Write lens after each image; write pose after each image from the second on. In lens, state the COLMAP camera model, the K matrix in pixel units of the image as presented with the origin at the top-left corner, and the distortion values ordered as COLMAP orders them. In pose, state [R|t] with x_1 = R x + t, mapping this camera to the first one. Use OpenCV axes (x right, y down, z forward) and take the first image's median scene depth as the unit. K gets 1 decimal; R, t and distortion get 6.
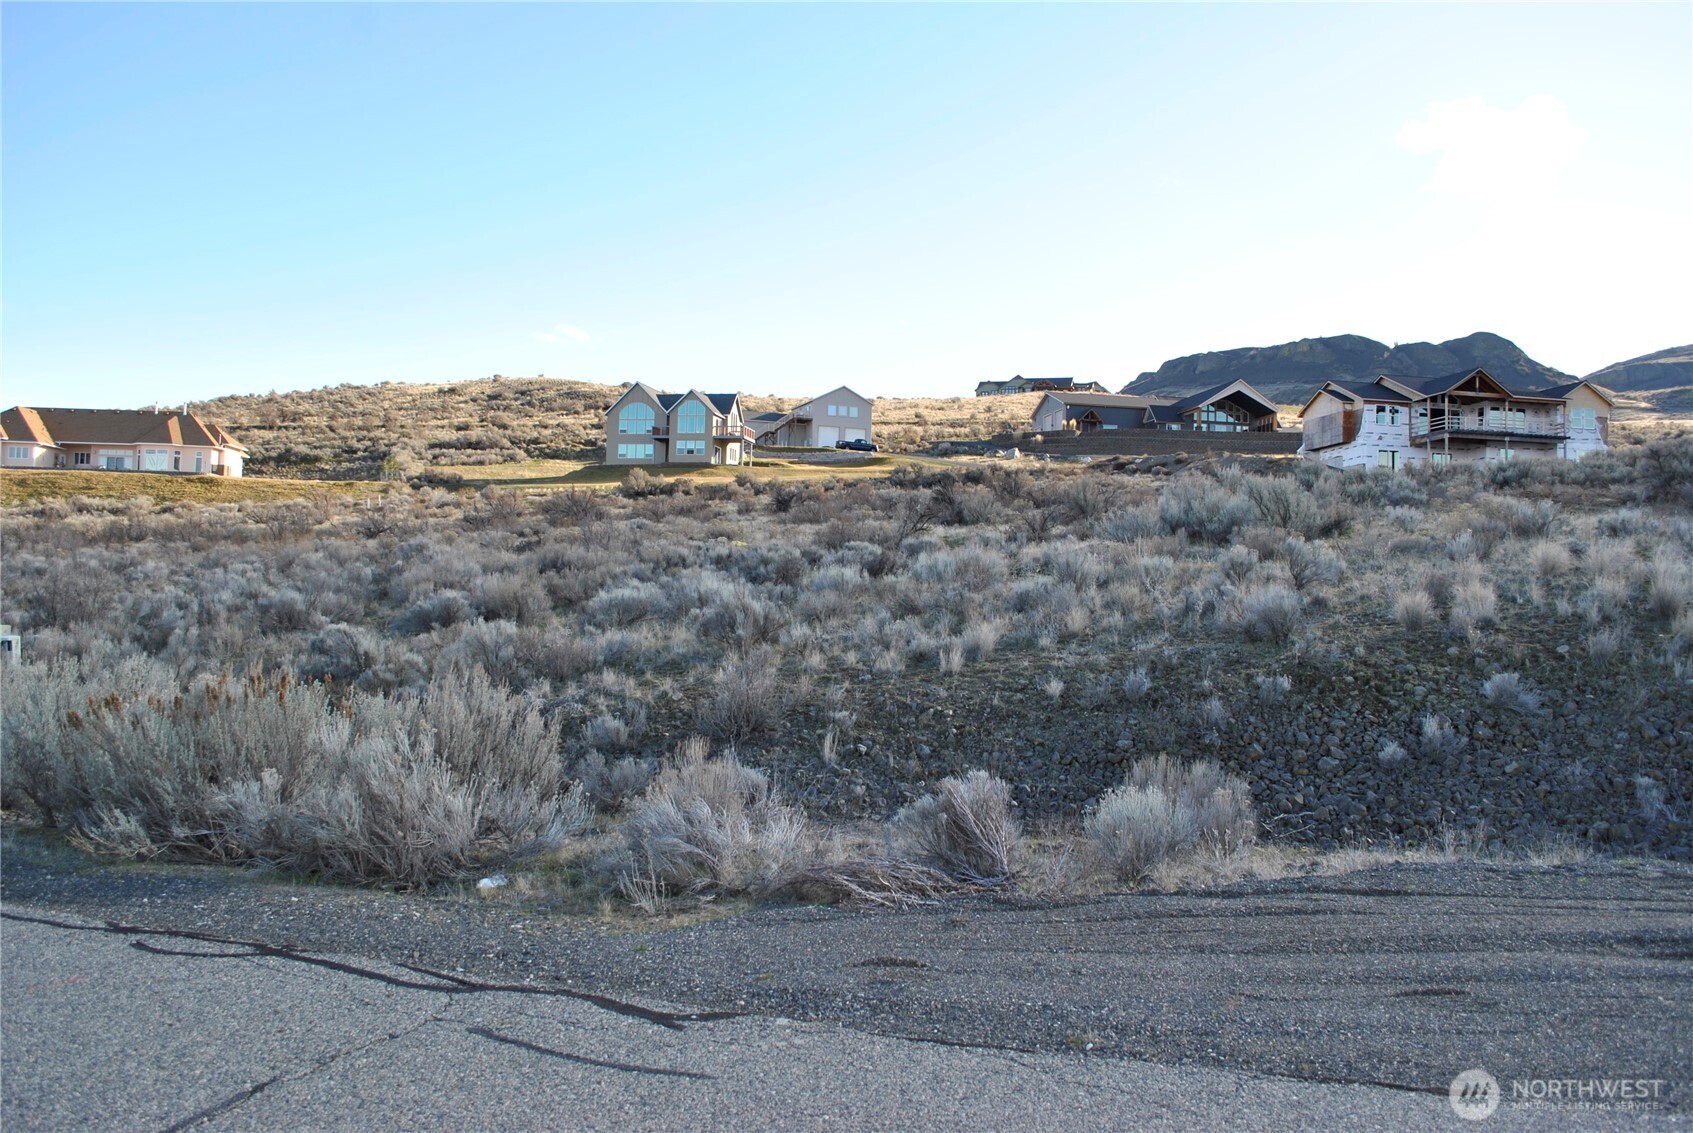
lens RADIAL K [[1334.2, 0, 842.4], [0, 1334.2, 554.5], [0, 0, 1]] dist [-0.084550, 0.011416]
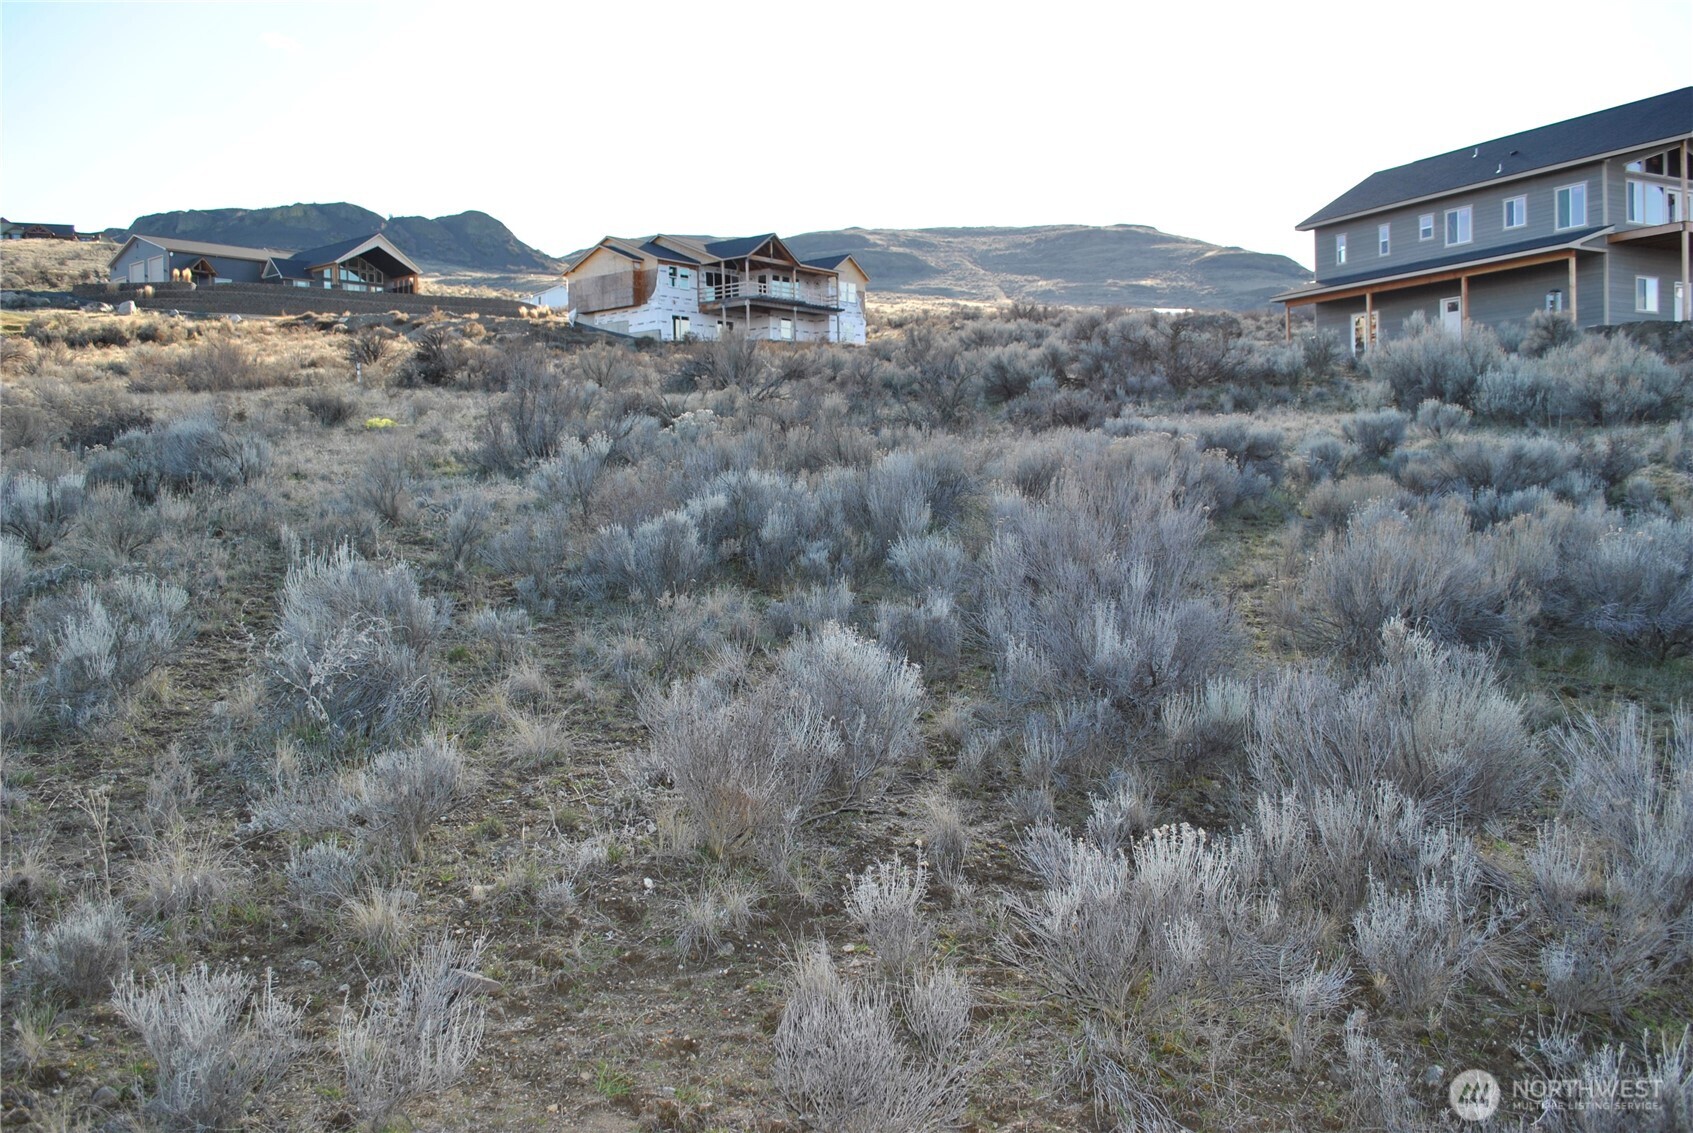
lens RADIAL K [[1334.2, 0, 842.4], [0, 1334.2, 554.5], [0, 0, 1]] dist [-0.084550, 0.011416]
pose [[0.733957, -0.074212, 0.675129, -0.083626], [0.010037, 0.995089, 0.098471, -0.001577], [-0.679122, -0.065497, 0.731098, 0.126569]]
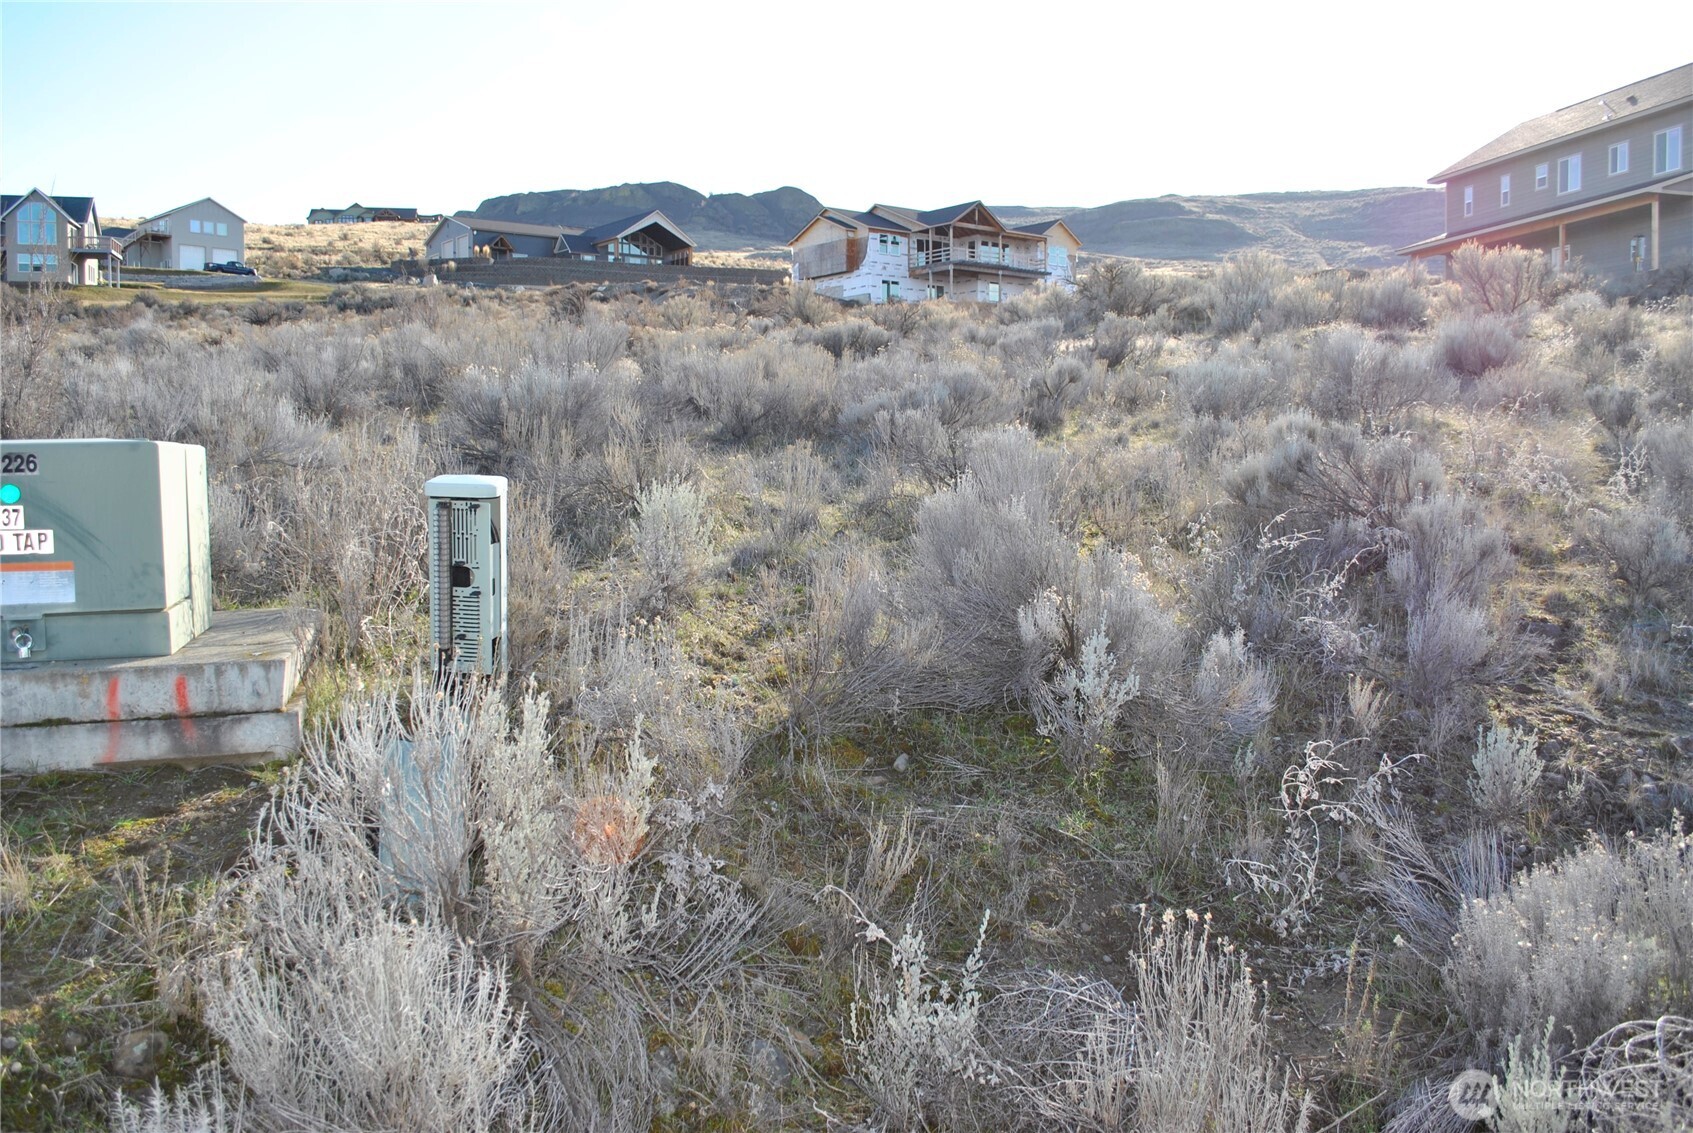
lens RADIAL K [[1334.2, 0, 842.4], [0, 1334.2, 554.5], [0, 0, 1]] dist [-0.084550, 0.011416]
pose [[0.871986, -0.063589, 0.485383, -0.066310], [0.007348, 0.993116, 0.116906, 0.004867], [-0.489476, -0.098374, 0.866450, 0.071705]]
